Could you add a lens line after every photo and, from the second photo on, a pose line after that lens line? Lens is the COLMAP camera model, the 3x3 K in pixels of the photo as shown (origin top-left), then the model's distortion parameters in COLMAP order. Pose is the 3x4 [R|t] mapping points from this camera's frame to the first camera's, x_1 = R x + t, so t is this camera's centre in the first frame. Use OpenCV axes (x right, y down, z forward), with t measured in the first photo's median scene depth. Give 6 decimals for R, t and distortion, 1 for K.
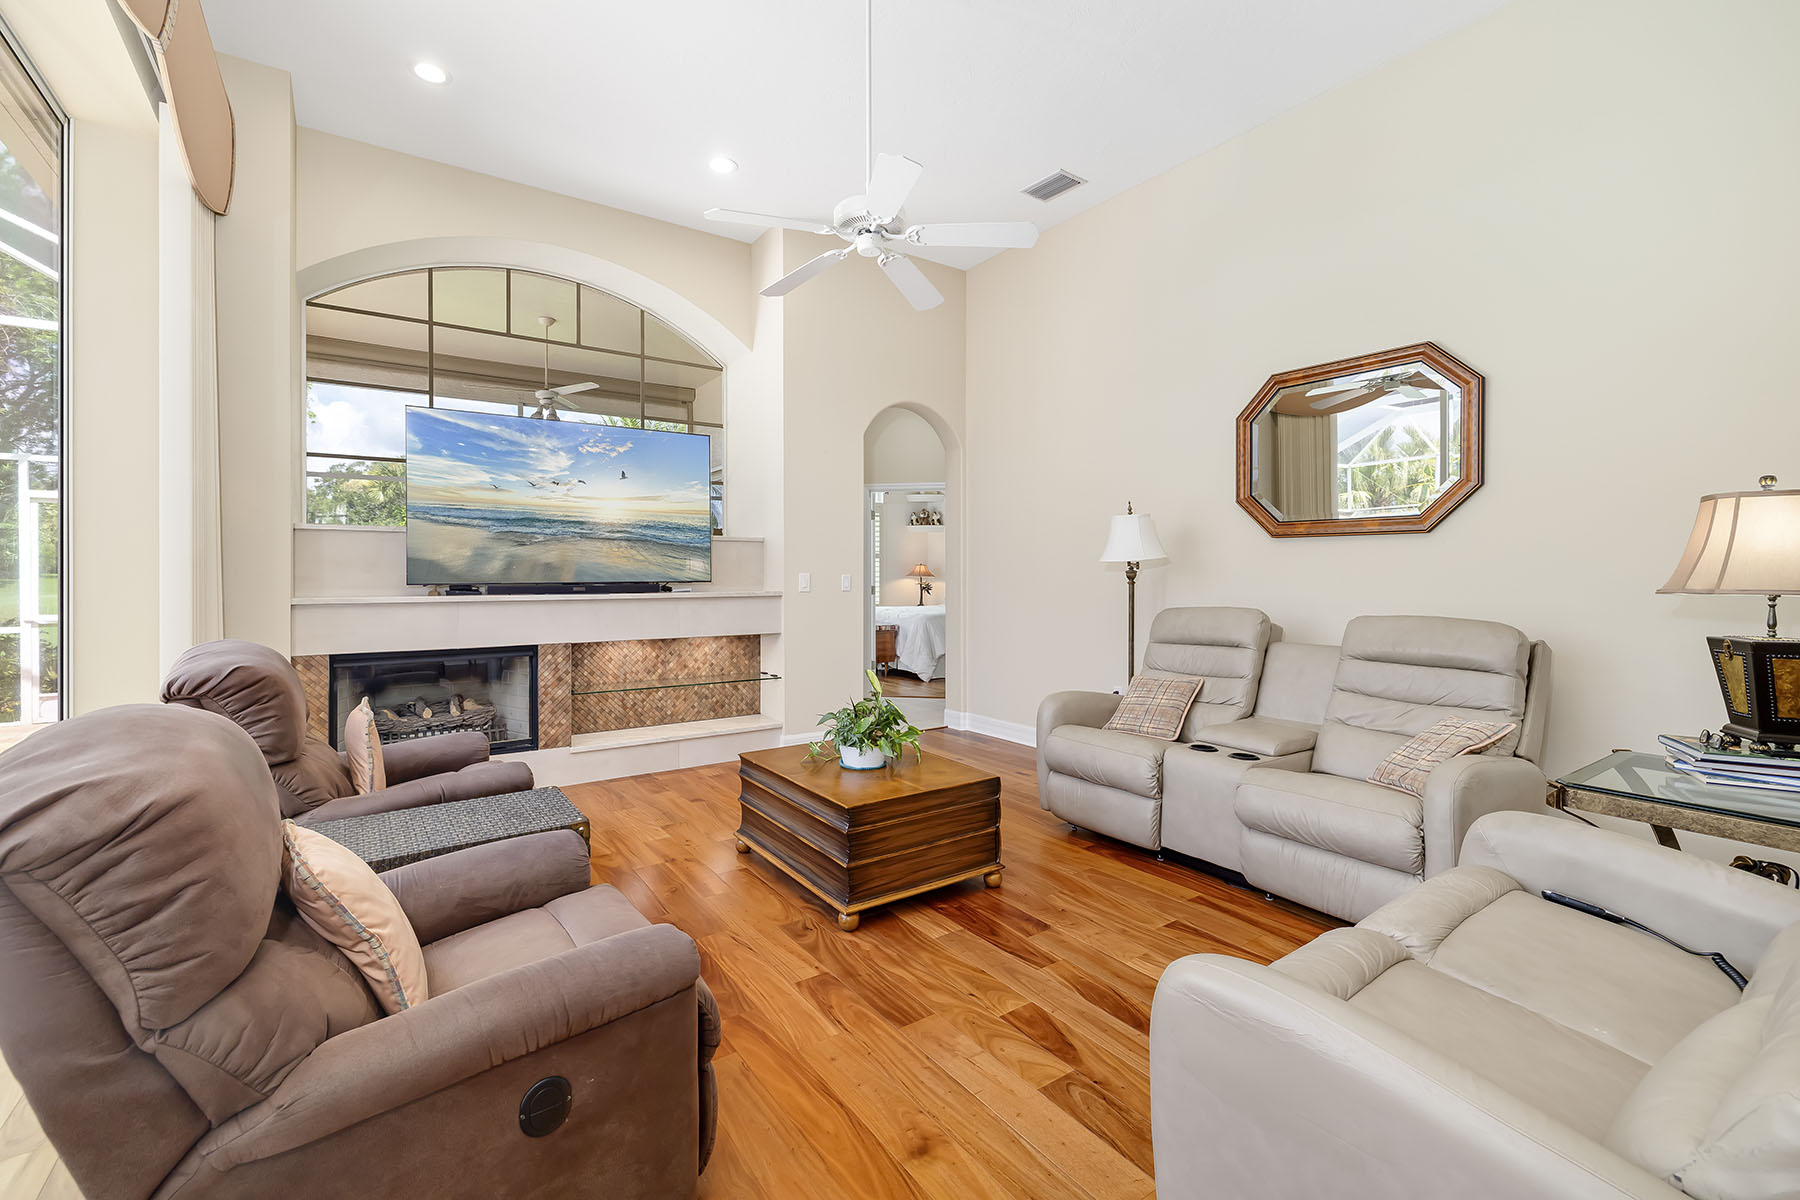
lens RADIAL K [[777.7, 0, 900.3], [0, 777.7, 595.6], [0, 0, 1]] dist [0.002071, 0.000031]
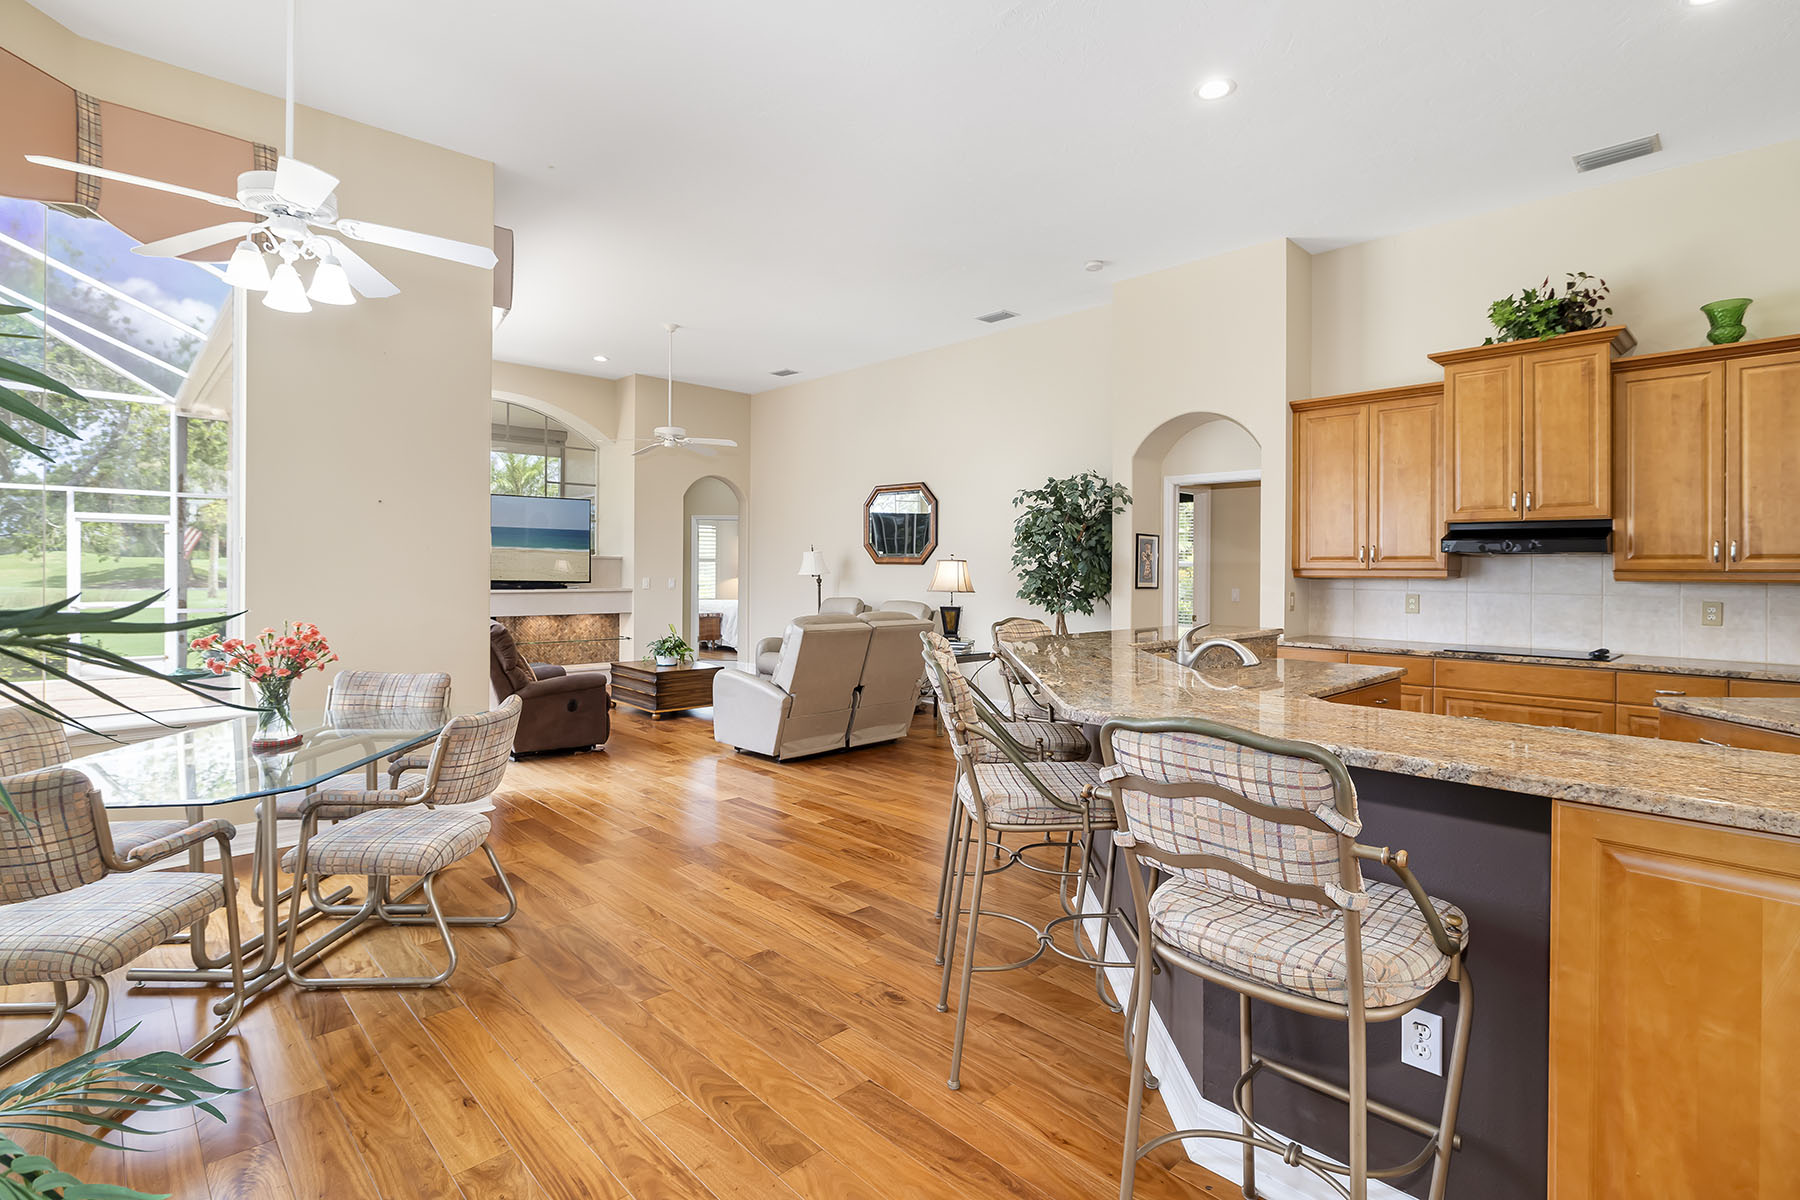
lens RADIAL K [[866.1, 0, 906.0], [0, 866.1, 585.2], [0, 0, 1]] dist [-0.004598, -0.000180]
pose [[0.989025, 0.006471, 0.147605, 0.096684], [-0.005097, 0.999940, -0.009681, 0.001778], [-0.147659, 0.008822, 0.988999, -0.582514]]
